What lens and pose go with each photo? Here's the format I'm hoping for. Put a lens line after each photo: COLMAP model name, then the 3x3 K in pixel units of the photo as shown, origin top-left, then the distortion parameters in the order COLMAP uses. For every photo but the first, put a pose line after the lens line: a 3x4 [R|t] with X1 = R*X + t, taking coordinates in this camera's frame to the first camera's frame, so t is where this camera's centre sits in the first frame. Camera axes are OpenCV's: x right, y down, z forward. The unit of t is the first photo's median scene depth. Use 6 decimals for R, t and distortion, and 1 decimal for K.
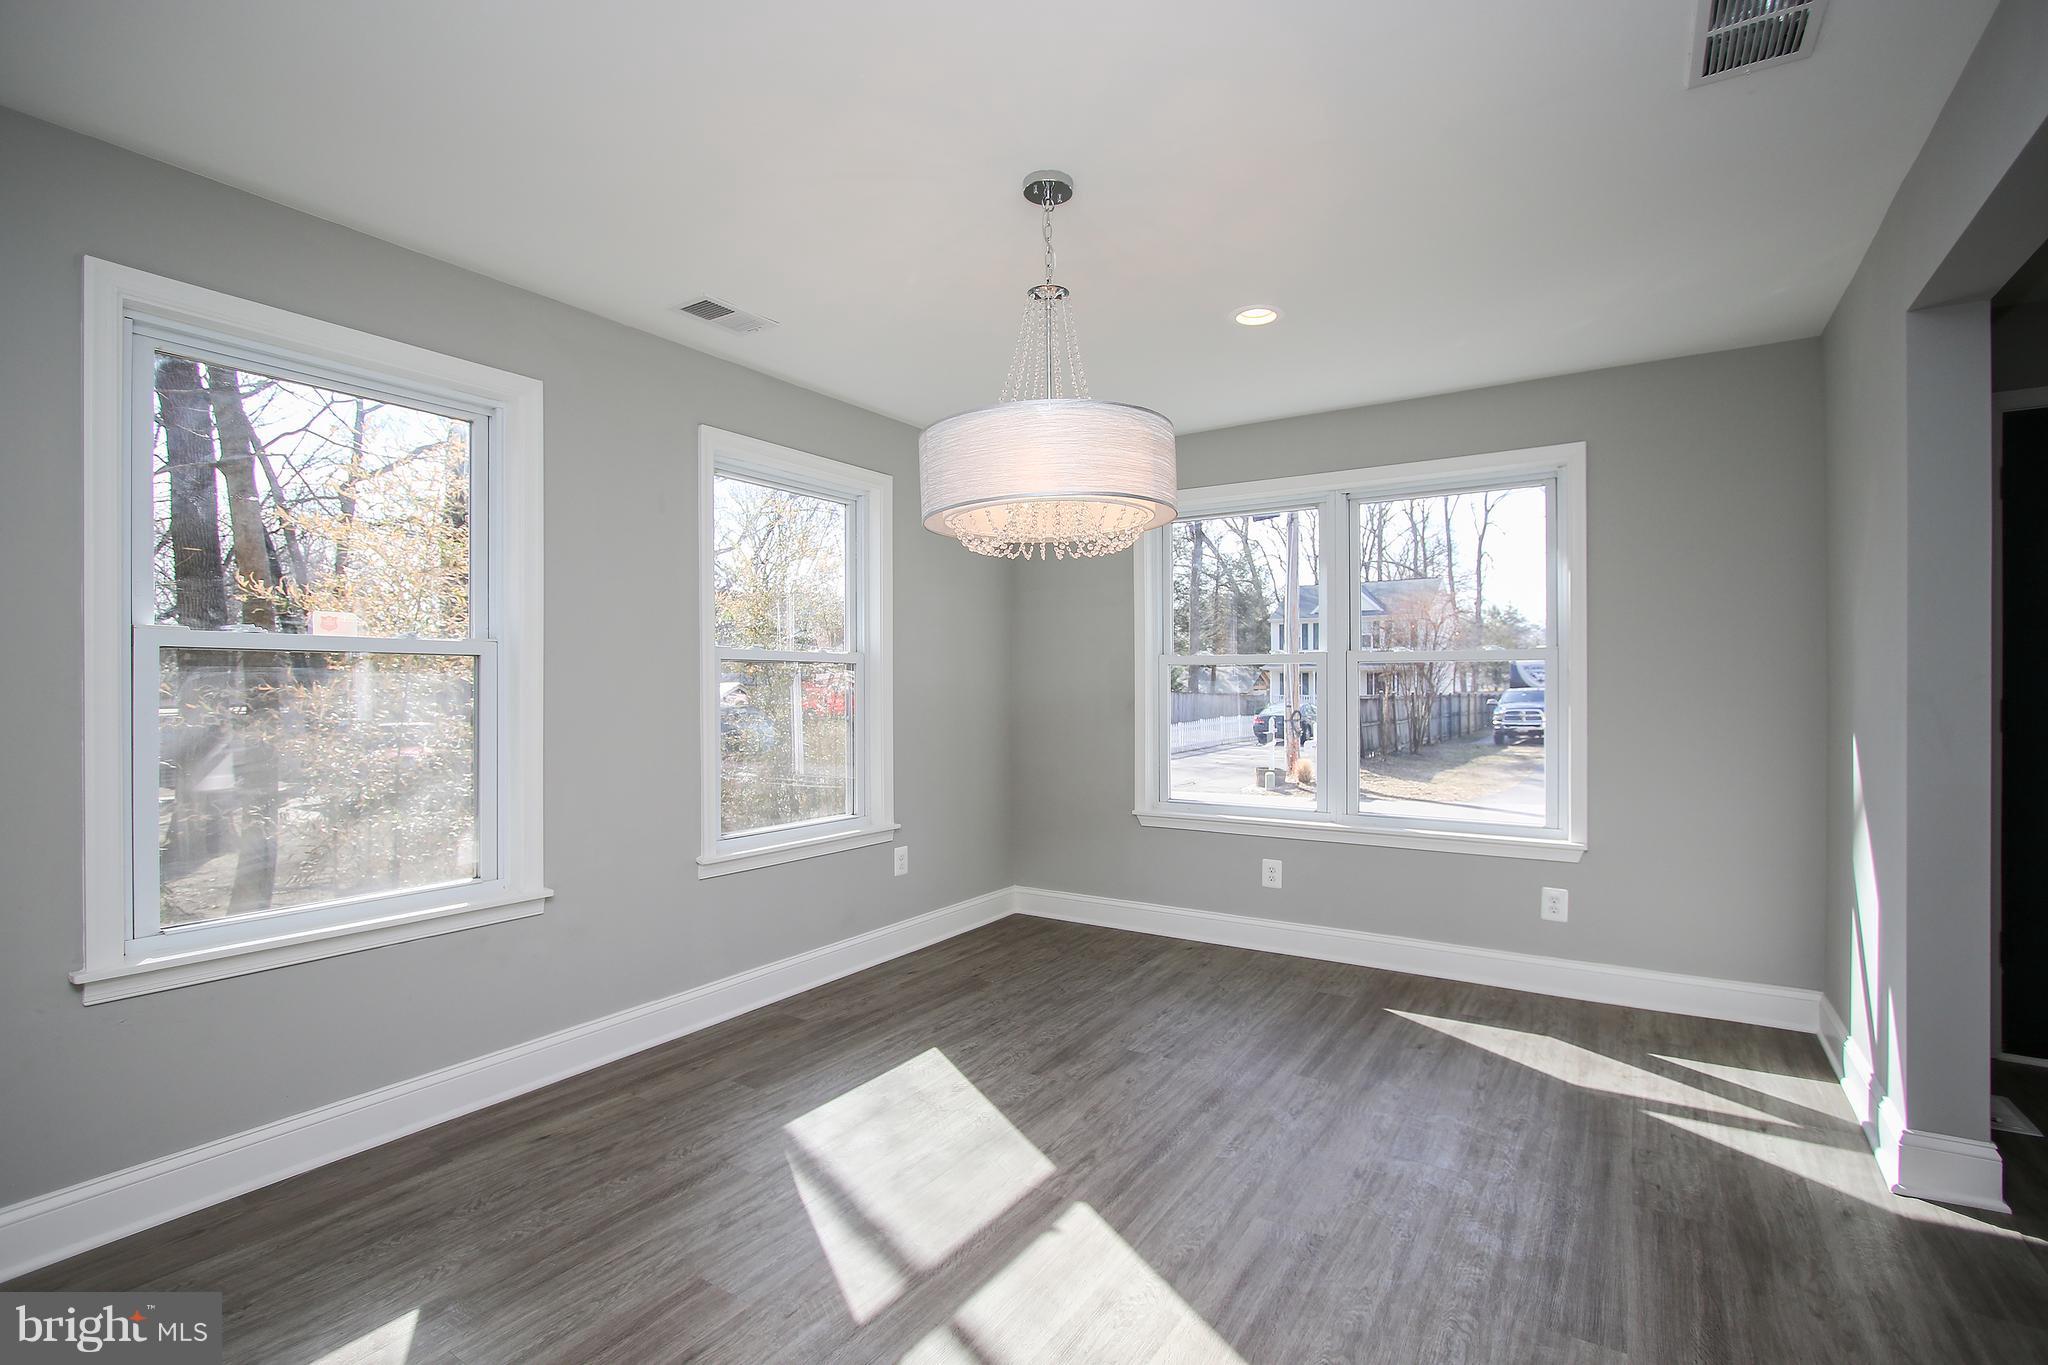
lens RADIAL K [[929.9, 0, 1045.7], [0, 929.9, 702.9], [0, 0, 1]] dist [-0.015938, -0.000099]
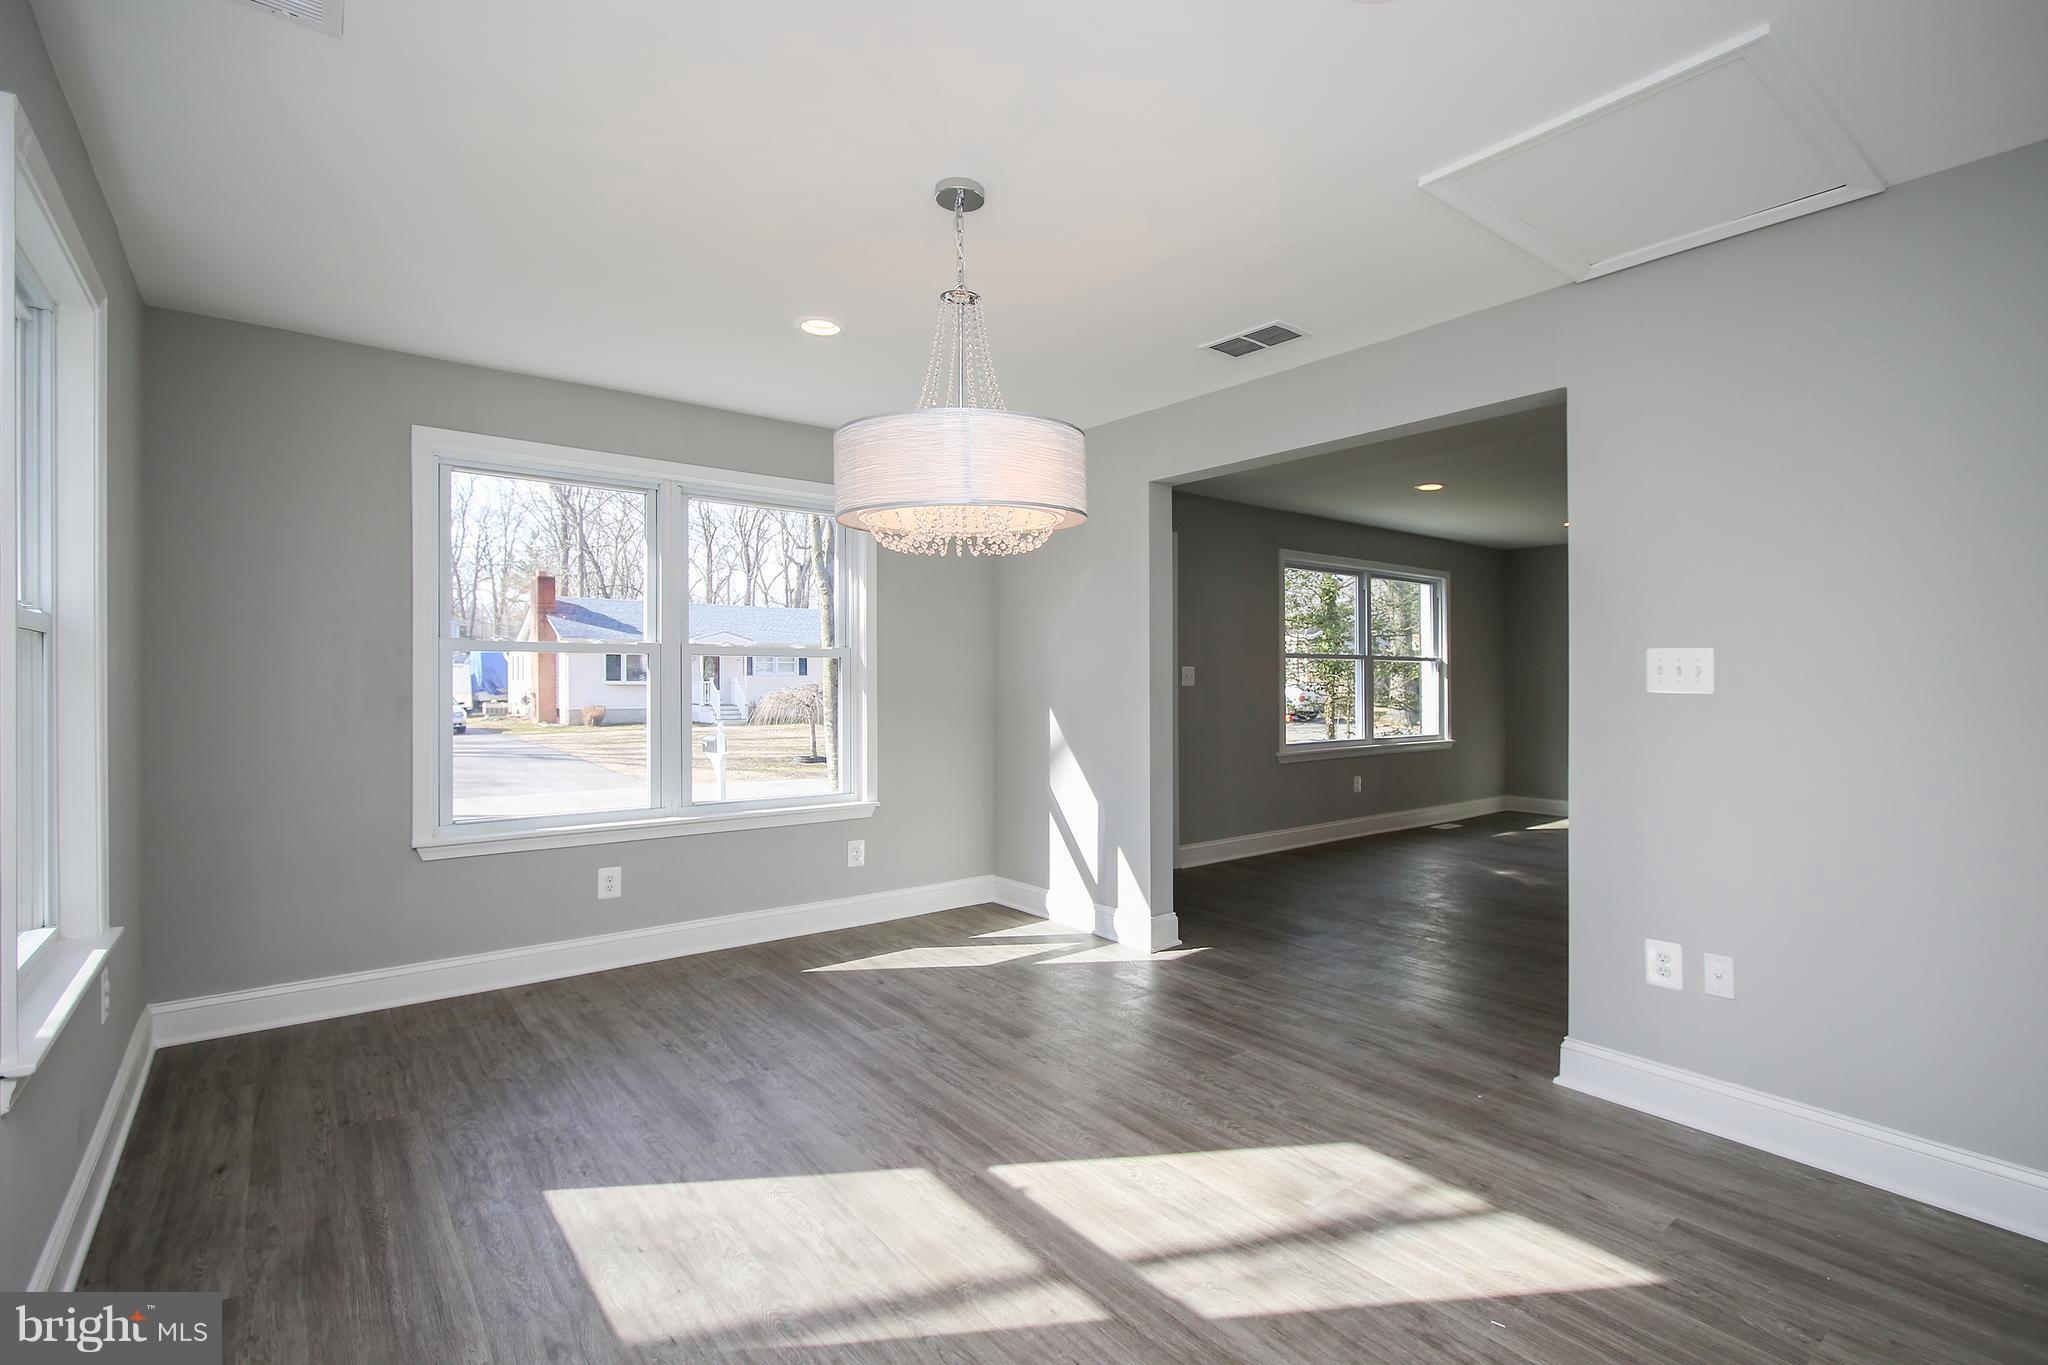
lens RADIAL K [[932.3, 0, 1033.8], [0, 932.3, 673.5], [0, 0, 1]] dist [-0.004697, -0.000438]
pose [[0.335326, 0.008099, 0.942068, -0.722016], [0.010491, 0.999869, -0.012330, -0.009916], [-0.942044, 0.014018, 0.335197, 0.443719]]
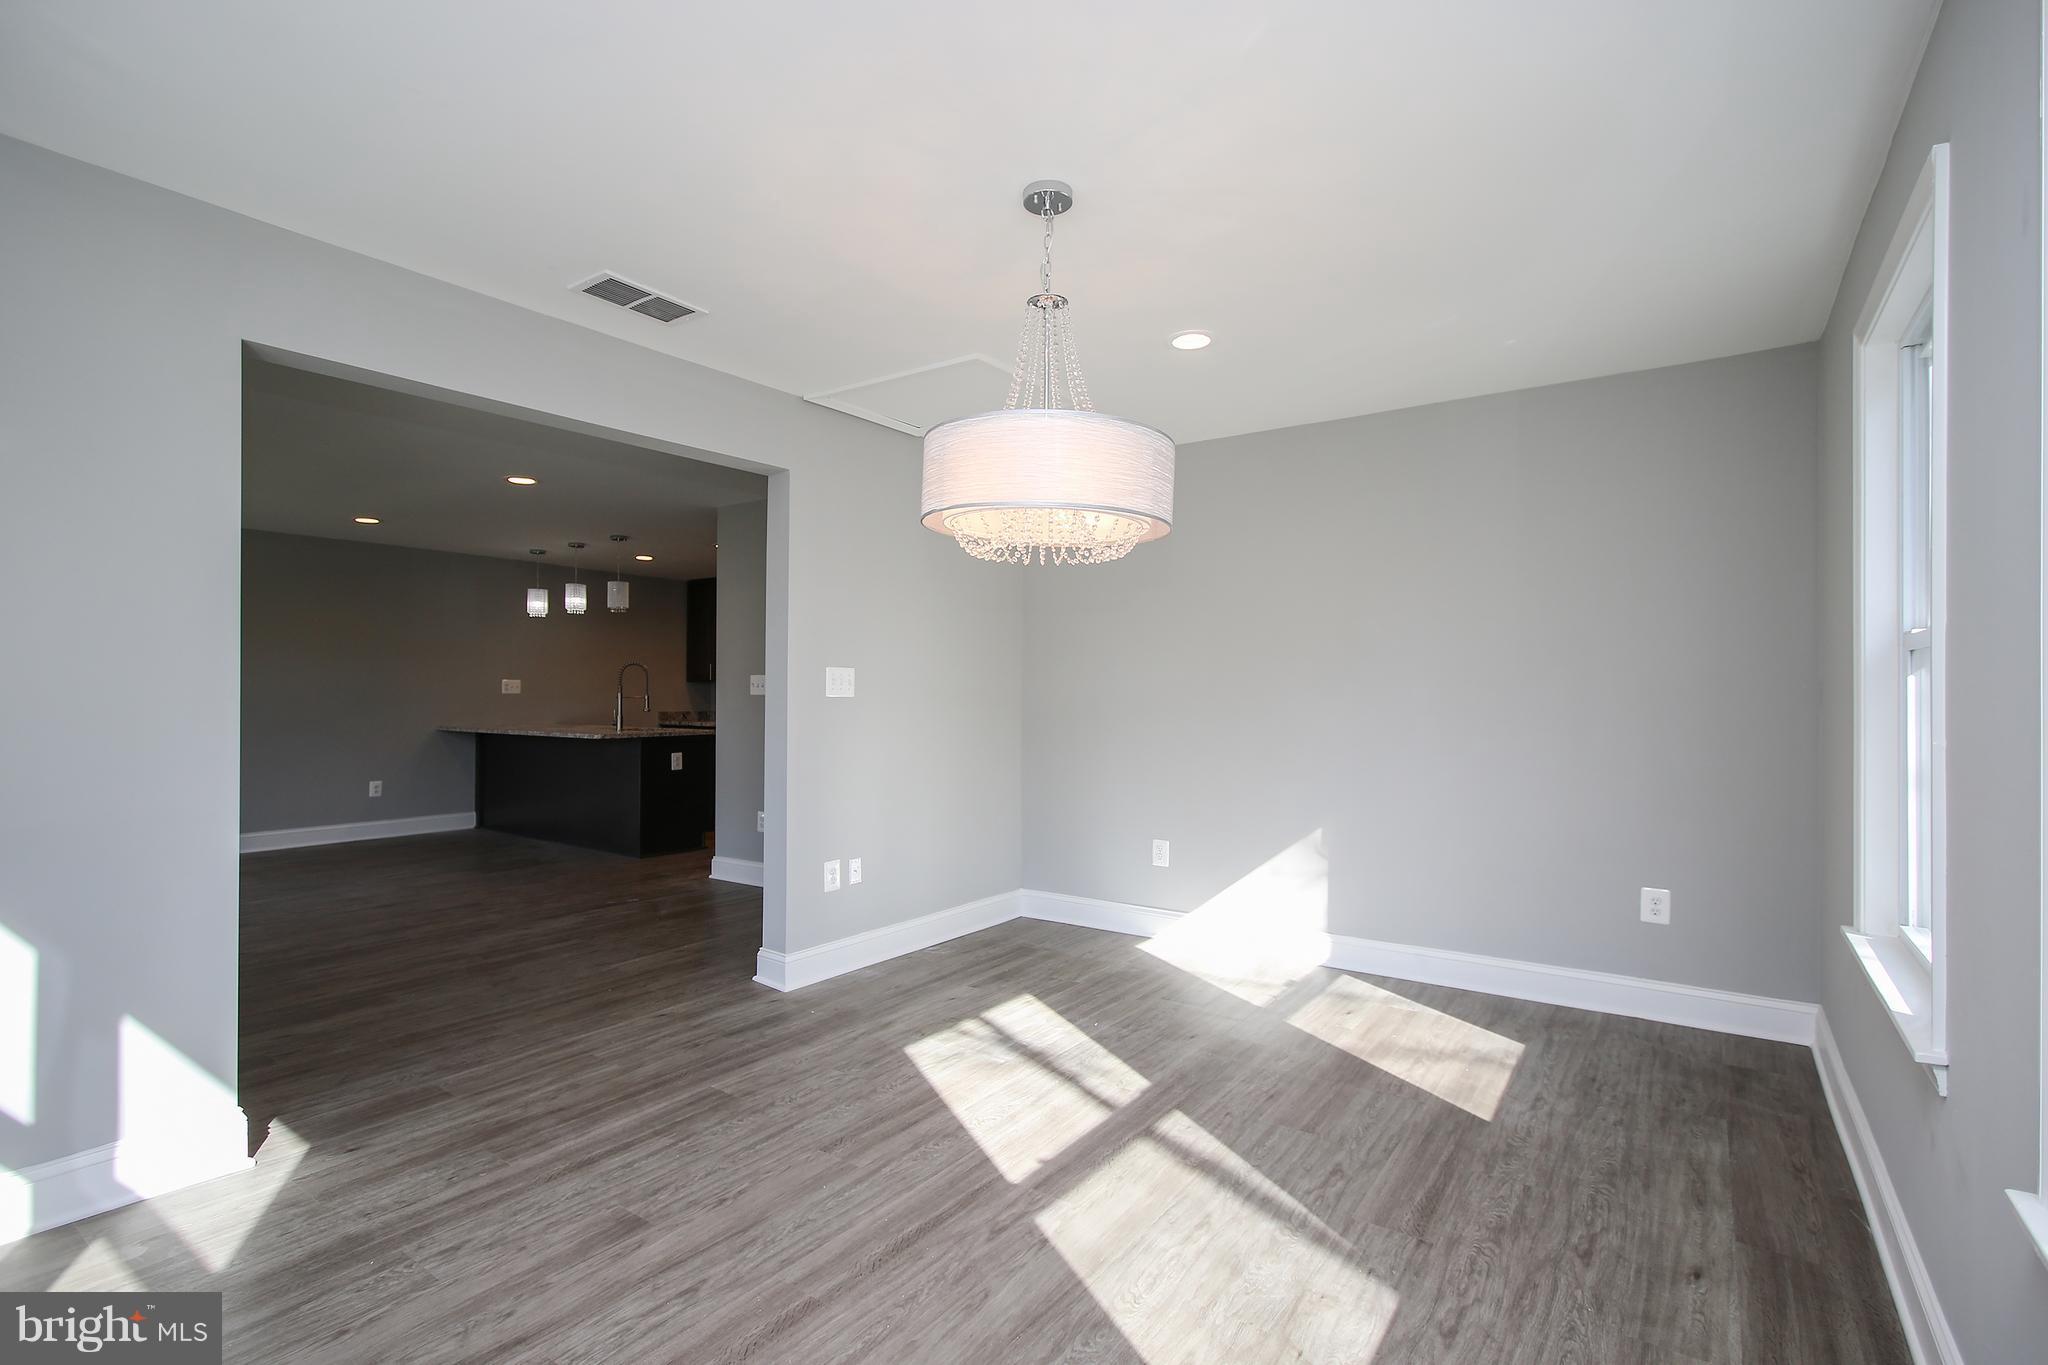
lens RADIAL K [[958.8, 0, 1024.0], [0, 958.8, 682.5], [0, 0, 1]] dist [-0.006212, -0.000642]
pose [[-0.998114, 0.001701, 0.061371, -0.029270], [0.002001, 0.999986, 0.004828, -0.023376], [-0.061362, 0.004941, -0.998103, 1.570128]]
